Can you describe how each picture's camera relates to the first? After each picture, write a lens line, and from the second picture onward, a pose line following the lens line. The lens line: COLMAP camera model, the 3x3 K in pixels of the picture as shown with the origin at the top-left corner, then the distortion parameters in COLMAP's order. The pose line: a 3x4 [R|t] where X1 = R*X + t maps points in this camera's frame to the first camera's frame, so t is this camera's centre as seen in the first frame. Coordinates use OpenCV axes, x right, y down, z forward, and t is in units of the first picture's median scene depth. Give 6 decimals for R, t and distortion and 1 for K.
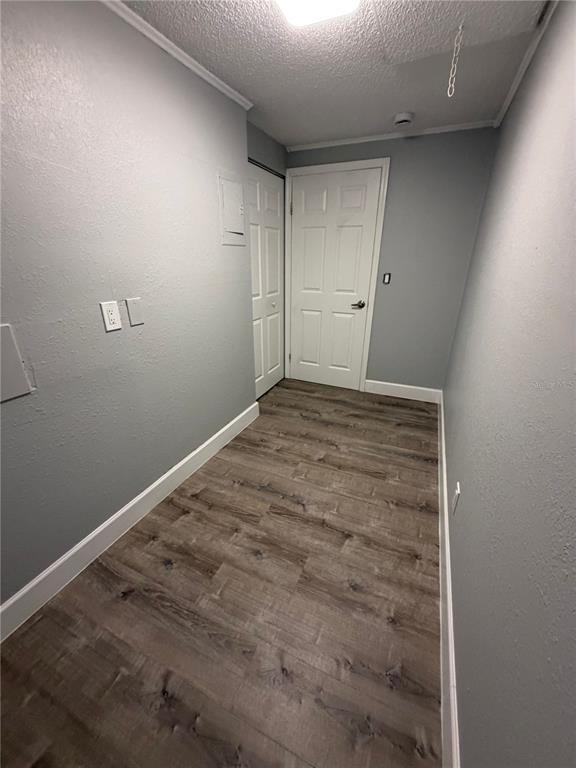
lens RADIAL K [[308.6, 0, 287.7], [0, 308.6, 386.3], [0, 0, 1]] dist [-0.000553, -0.000216]
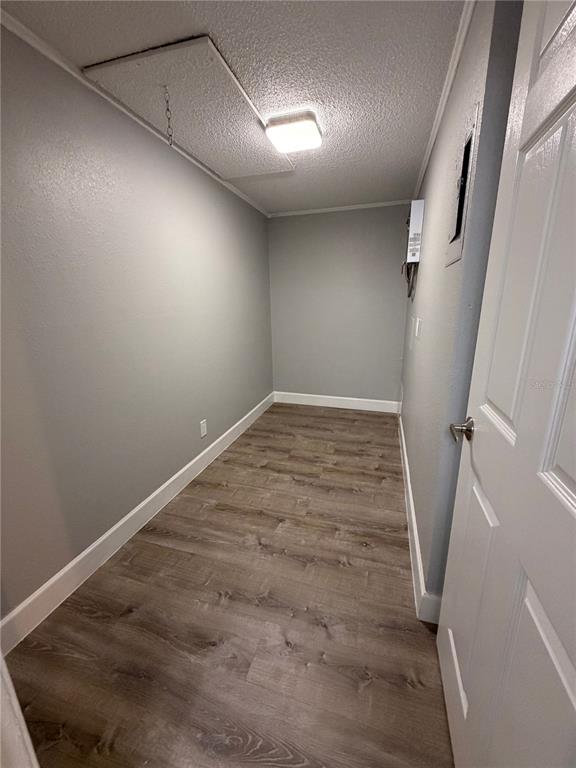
lens RADIAL K [[308.6, 0, 287.7], [0, 308.6, 381.9], [0, 0, 1]] dist [-0.000553, -0.000216]
pose [[-0.991522, 0.041910, -0.122994, 0.199511], [-0.041775, 0.793487, 0.607152, -0.650076], [0.123040, 0.607143, -0.785009, 1.606877]]
